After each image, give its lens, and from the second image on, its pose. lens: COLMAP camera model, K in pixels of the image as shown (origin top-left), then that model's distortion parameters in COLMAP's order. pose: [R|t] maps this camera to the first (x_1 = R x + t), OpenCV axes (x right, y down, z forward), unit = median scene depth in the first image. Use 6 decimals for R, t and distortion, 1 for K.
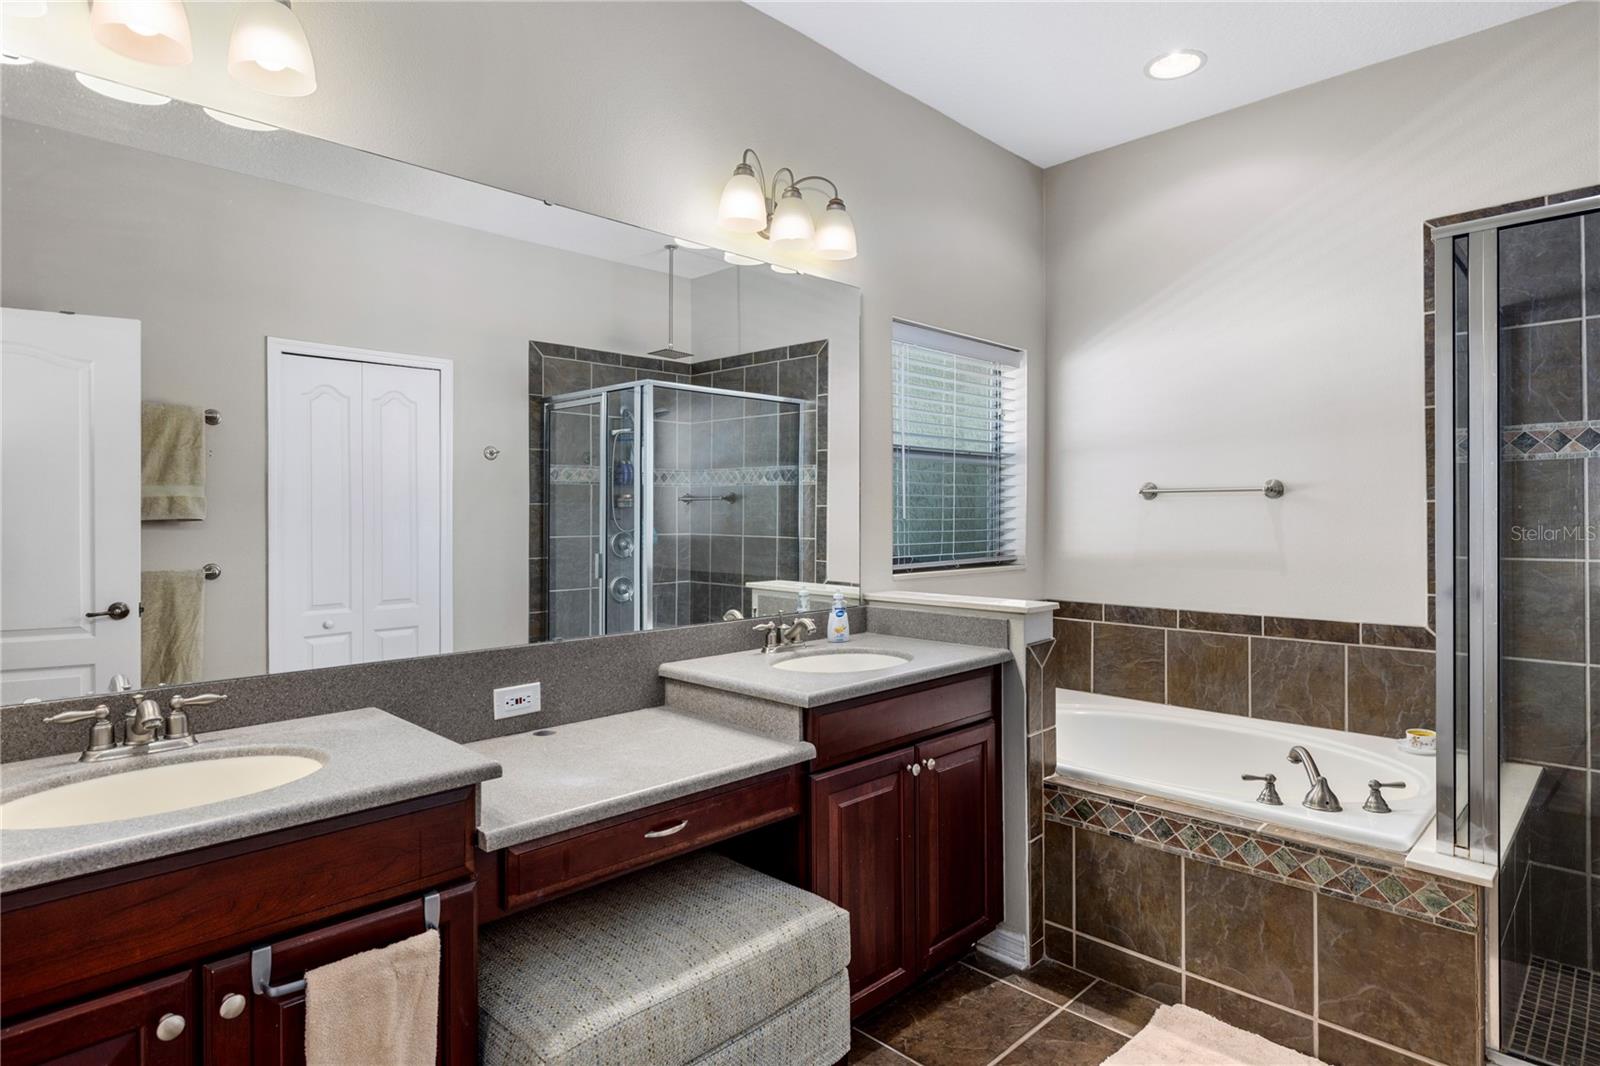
lens RADIAL K [[855.7, 0, 792.0], [0, 855.7, 508.7], [0, 0, 1]] dist [-0.005167, 0.003446]
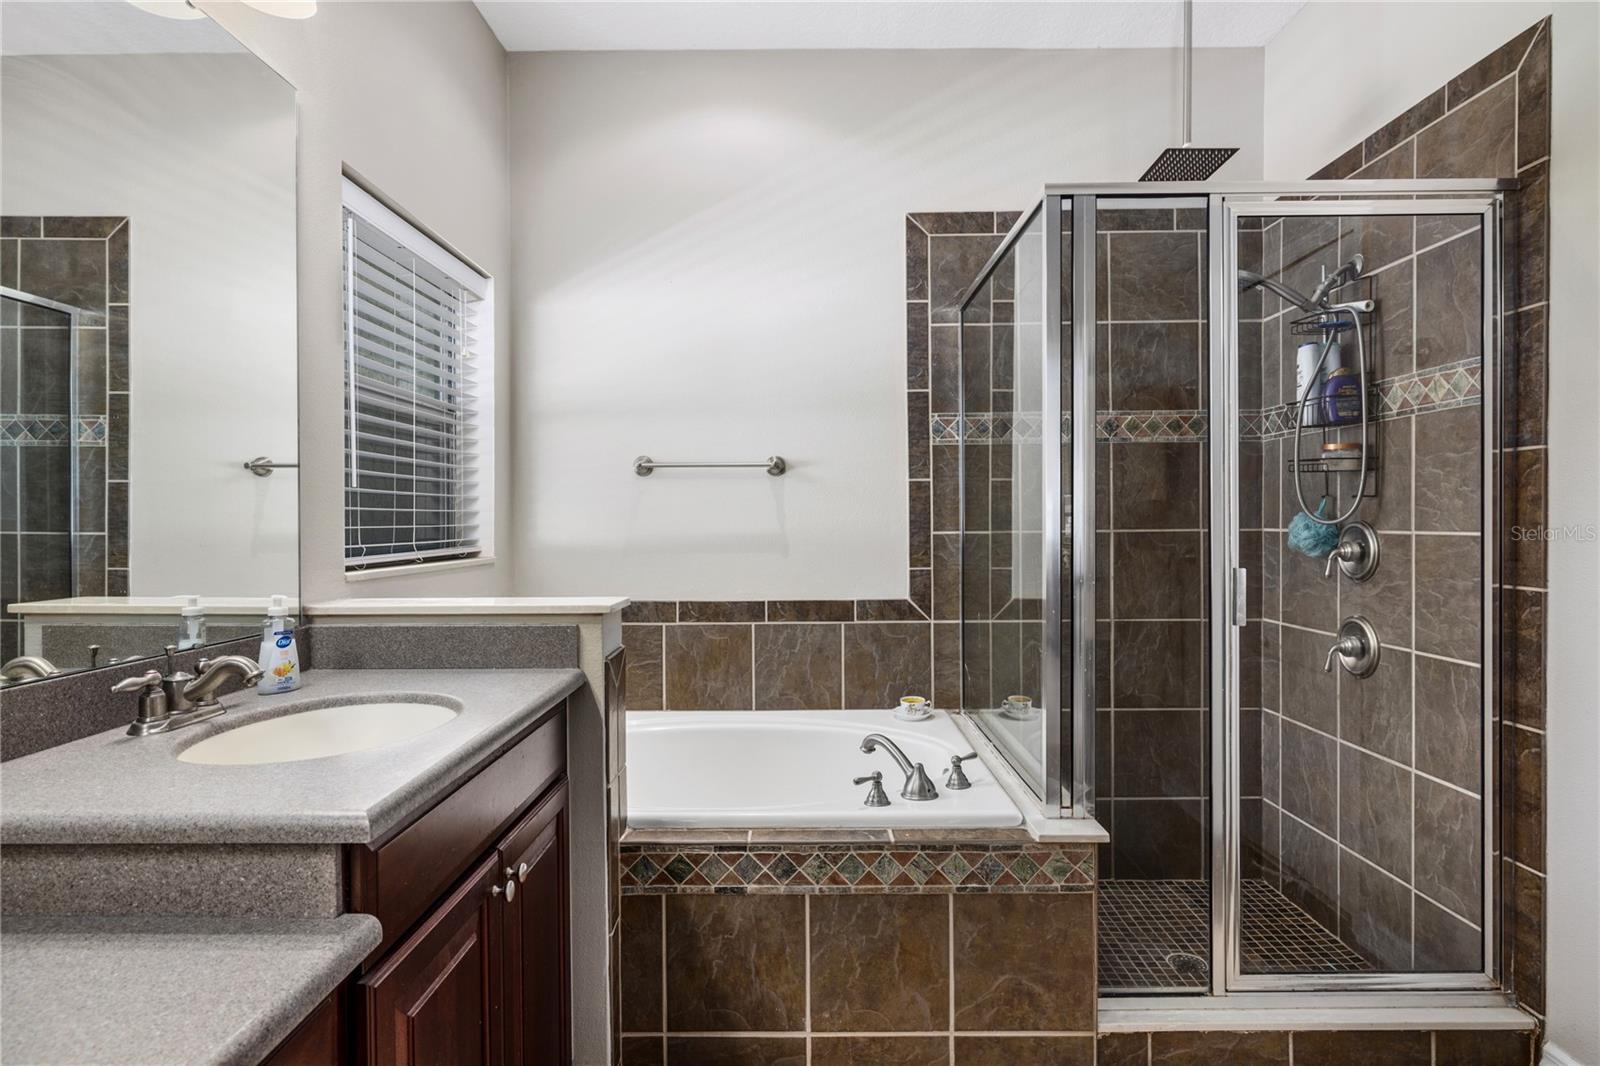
lens RADIAL K [[855.7, 0, 802.0], [0, 855.7, 528.6], [0, 0, 1]] dist [-0.005167, 0.003446]
pose [[0.705863, -0.006761, 0.708316, -0.105801], [-0.003159, 0.999914, 0.012692, 0.041440], [-0.708341, -0.011196, 0.705782, 0.375998]]
